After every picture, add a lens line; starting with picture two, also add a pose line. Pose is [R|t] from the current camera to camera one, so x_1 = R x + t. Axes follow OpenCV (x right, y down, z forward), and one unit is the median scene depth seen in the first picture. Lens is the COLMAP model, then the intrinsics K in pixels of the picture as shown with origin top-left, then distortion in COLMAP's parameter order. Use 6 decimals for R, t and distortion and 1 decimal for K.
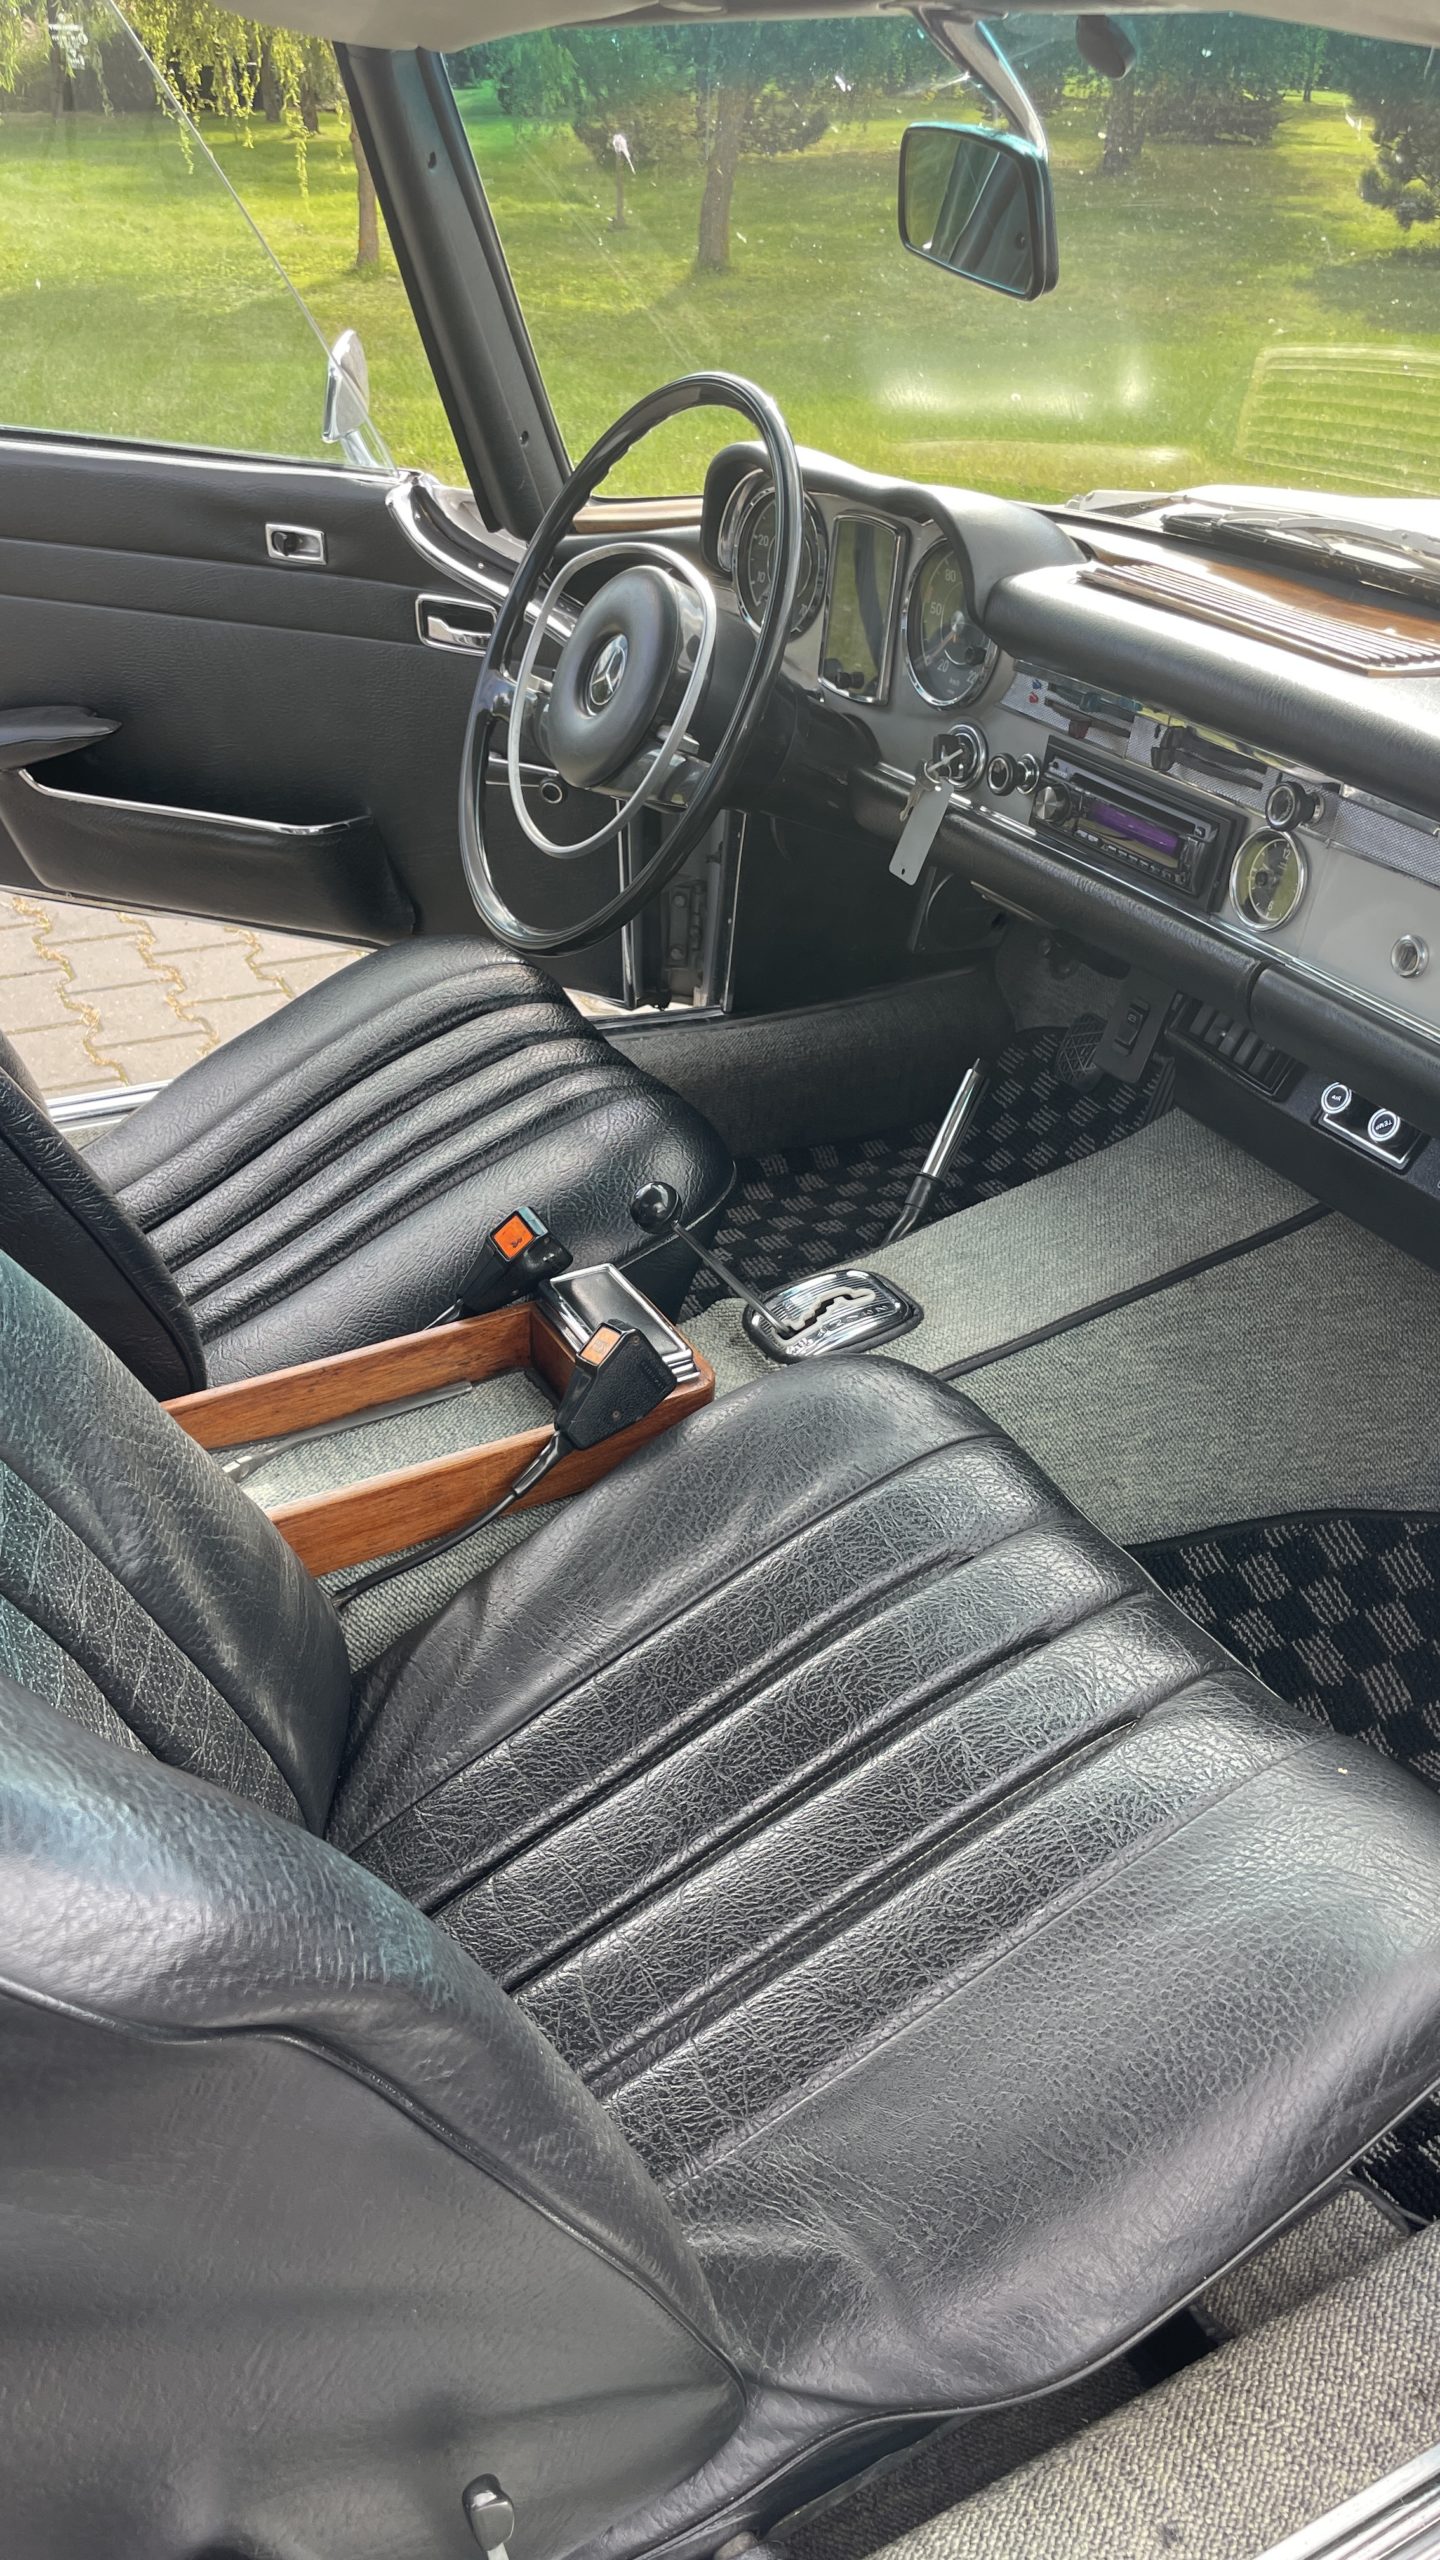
lens RADIAL K [[1931.0, 0, 712.1], [0, 1931.0, 1272.3], [0, 0, 1]] dist [0.107345, -0.190694]
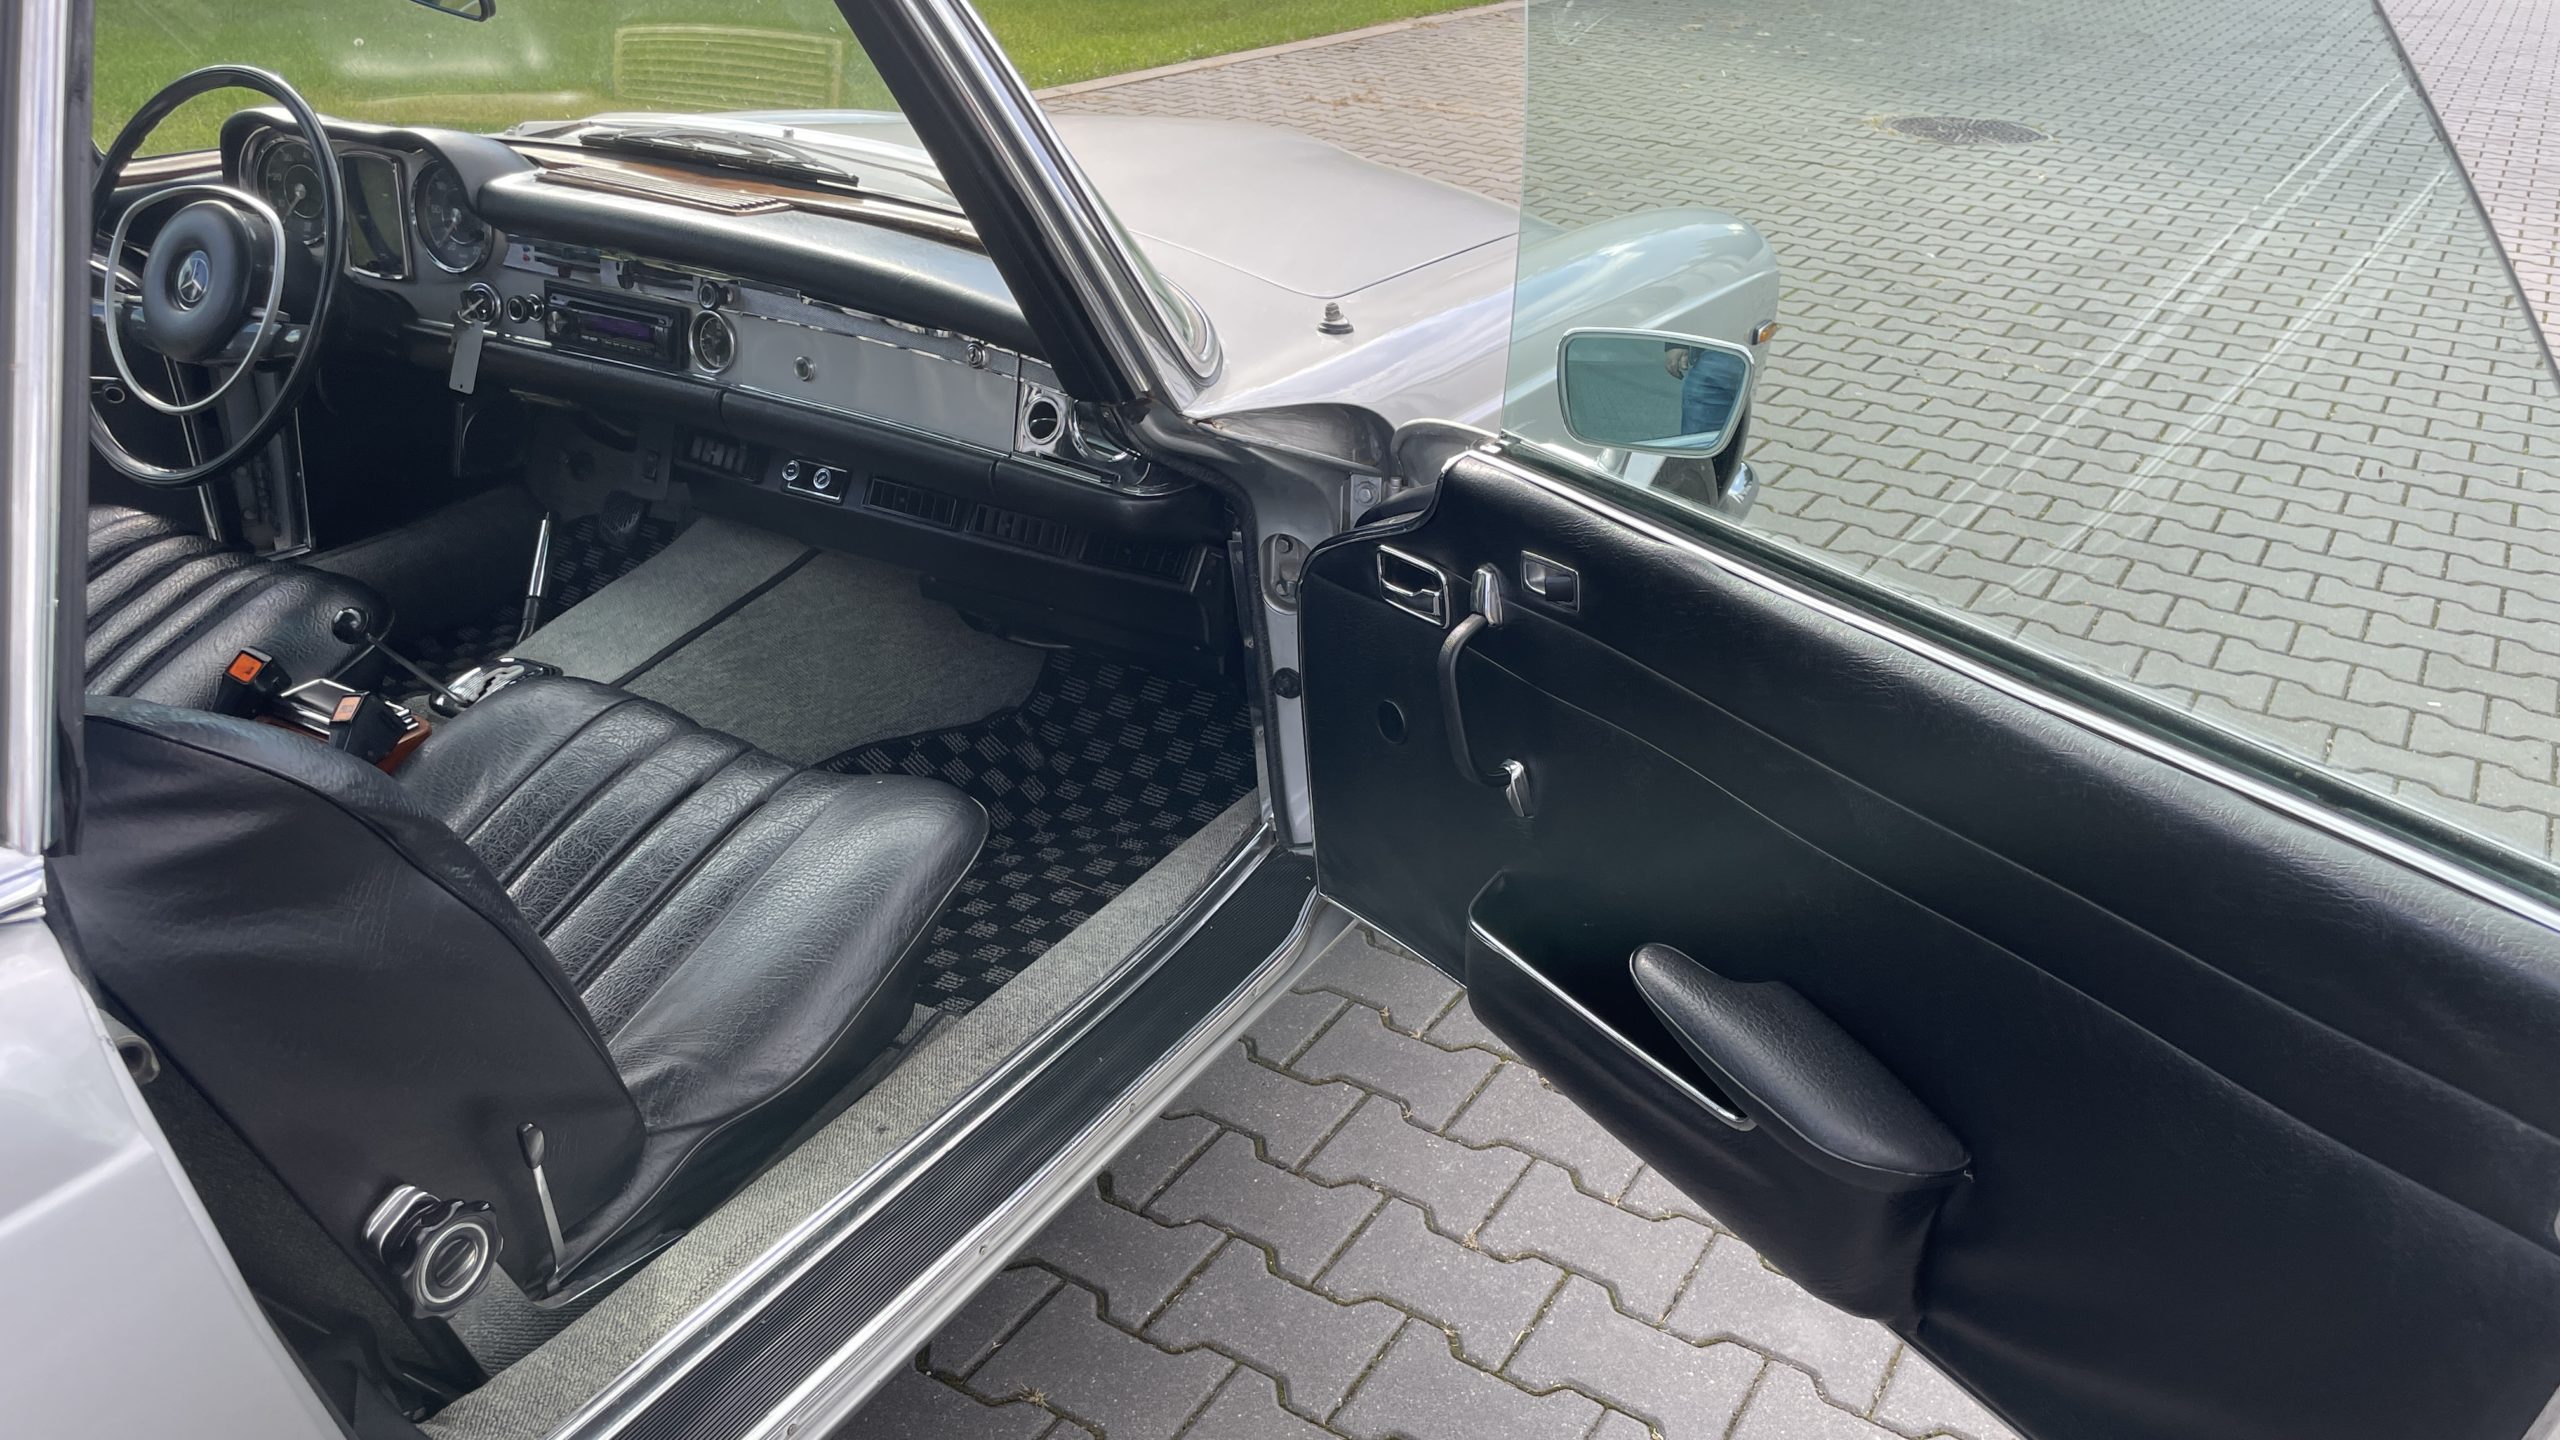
lens RADIAL K [[1964.2, 0, 1279.2], [0, 1964.2, 696.5], [0, 0, 1]] dist [0.088561, -0.132315]
pose [[0.843042, -0.227233, 0.487490, -0.167769], [0.268697, 0.963096, -0.015745, 0.208830], [-0.465921, 0.144261, 0.872987, -0.552032]]
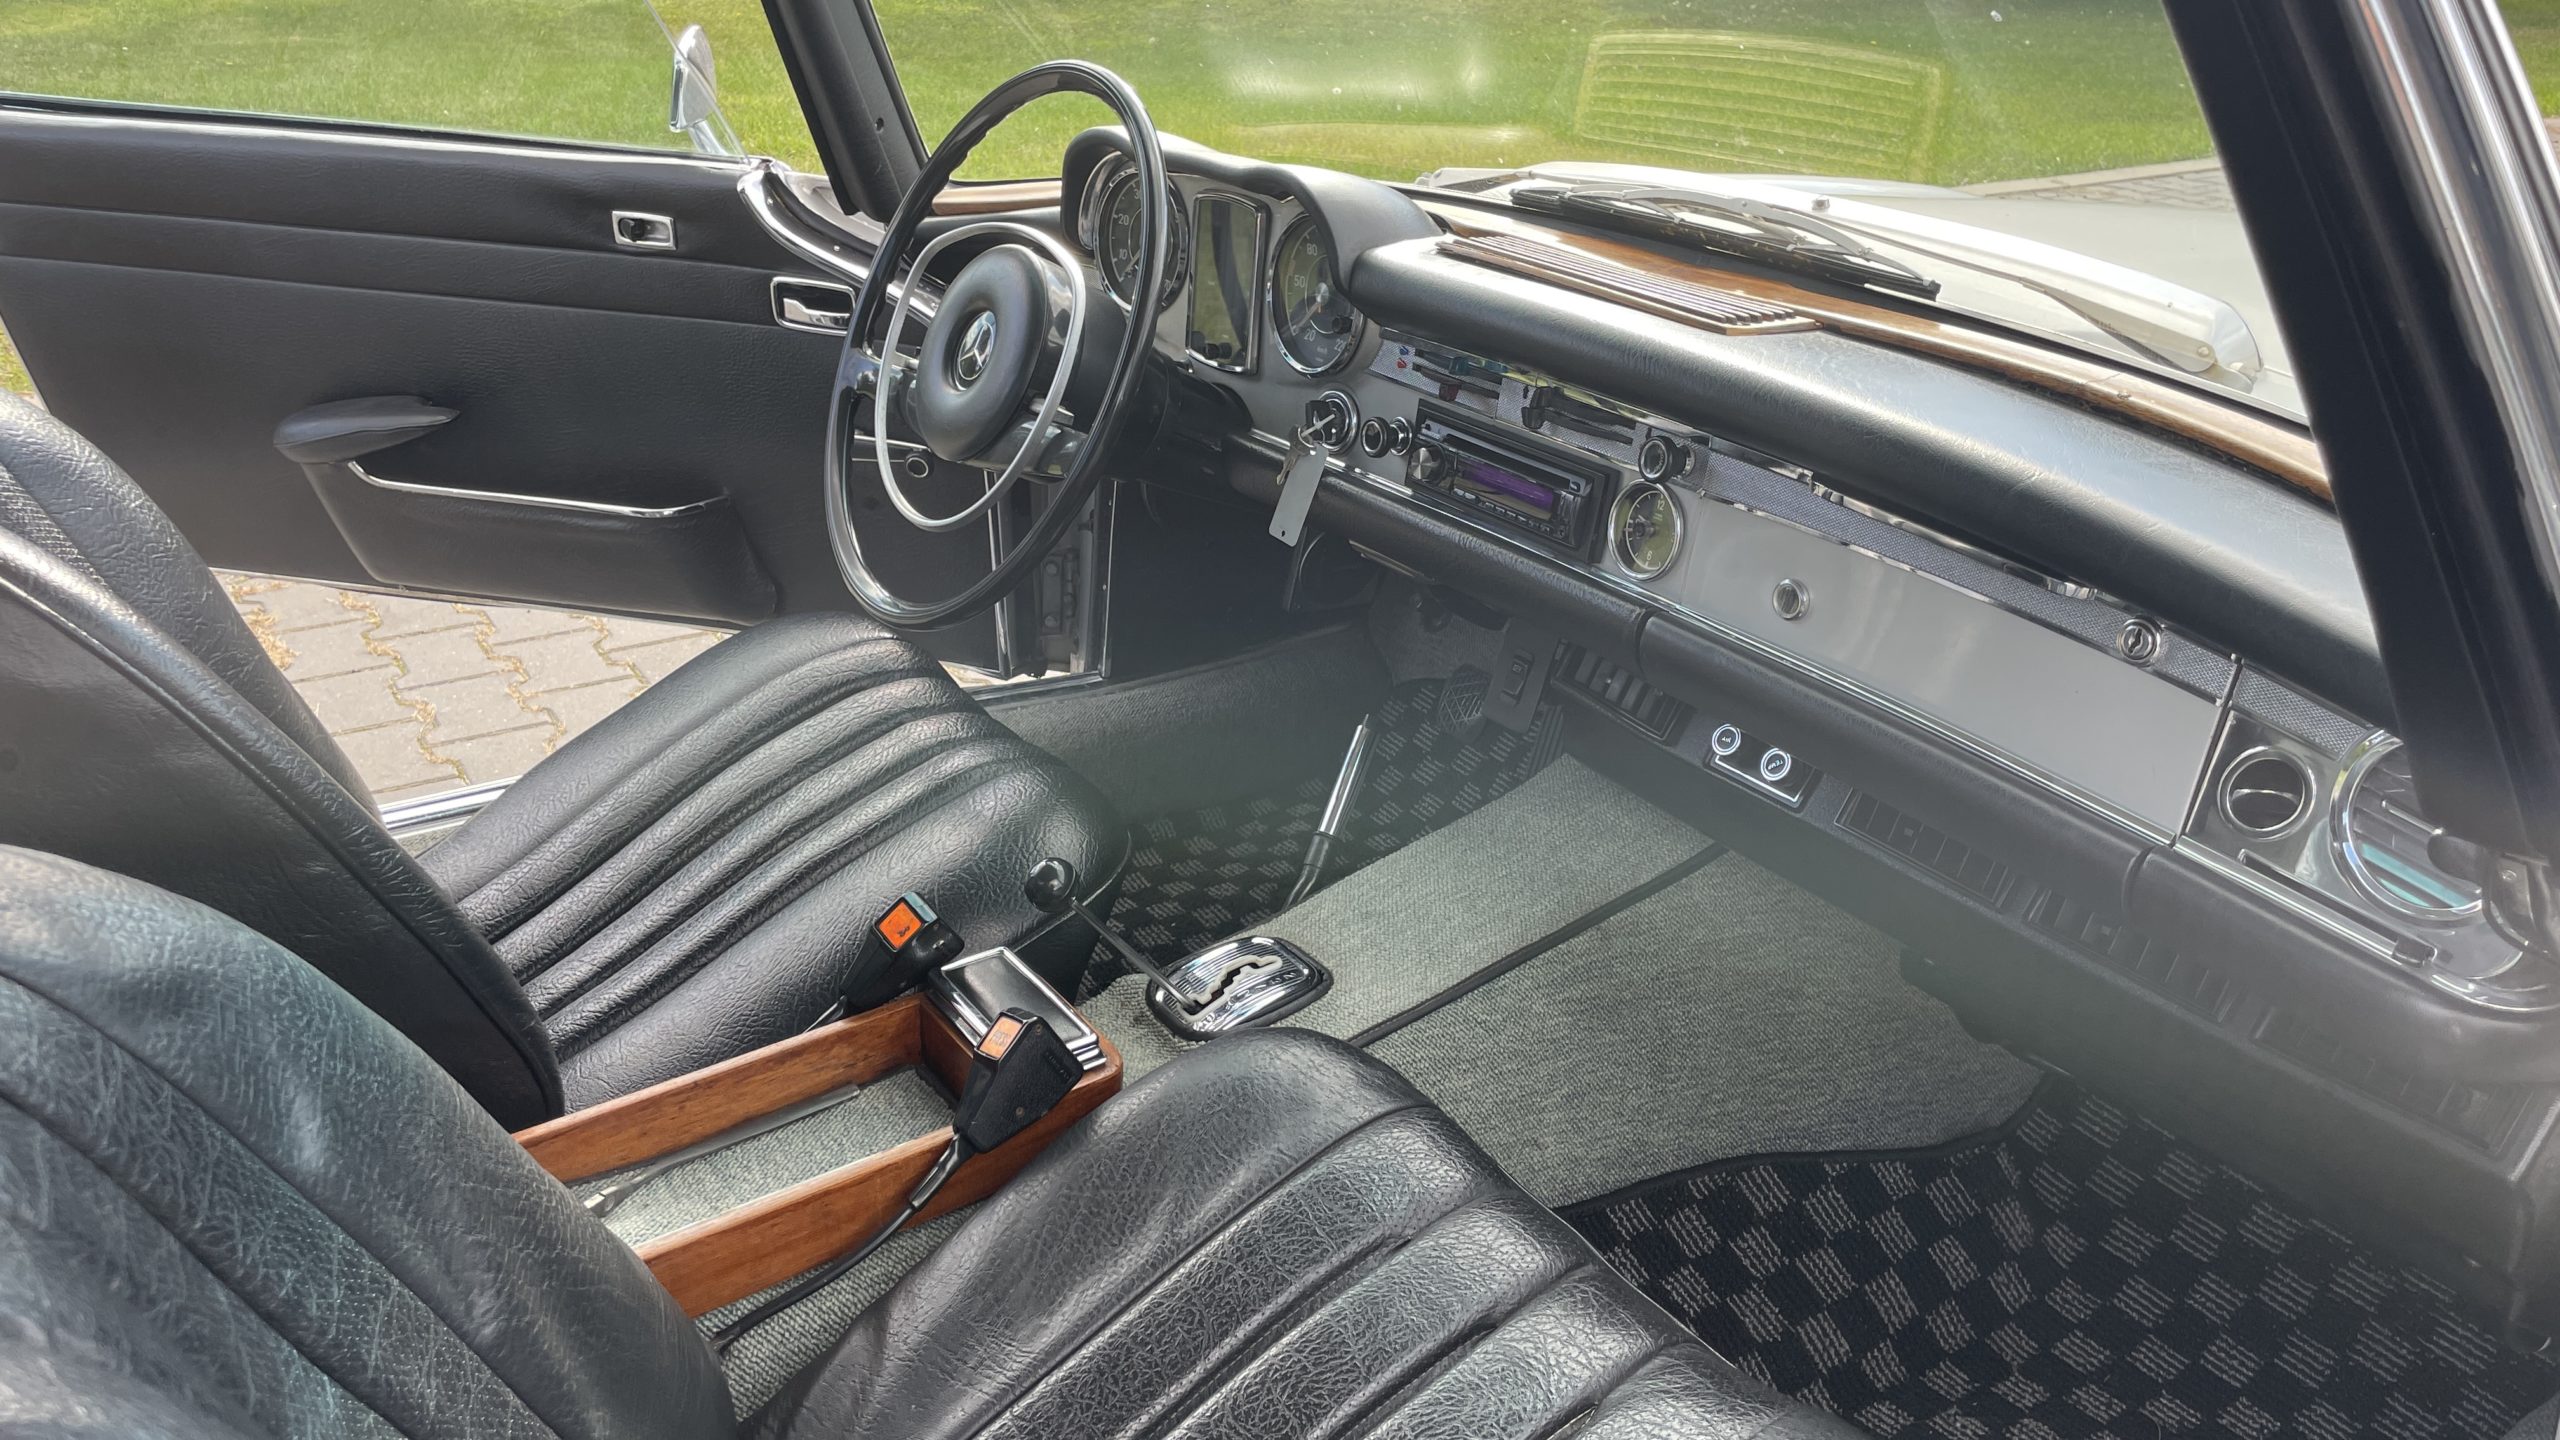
lens RADIAL K [[1927.5, 0, 1293.0], [0, 1927.5, 696.3], [0, 0, 1]] dist [0.112336, -0.190935]
pose [[0.992556, -0.044955, 0.113190, -0.013709], [0.058170, 0.991509, -0.116300, -0.007442], [-0.107001, 0.122018, 0.986743, 0.028920]]
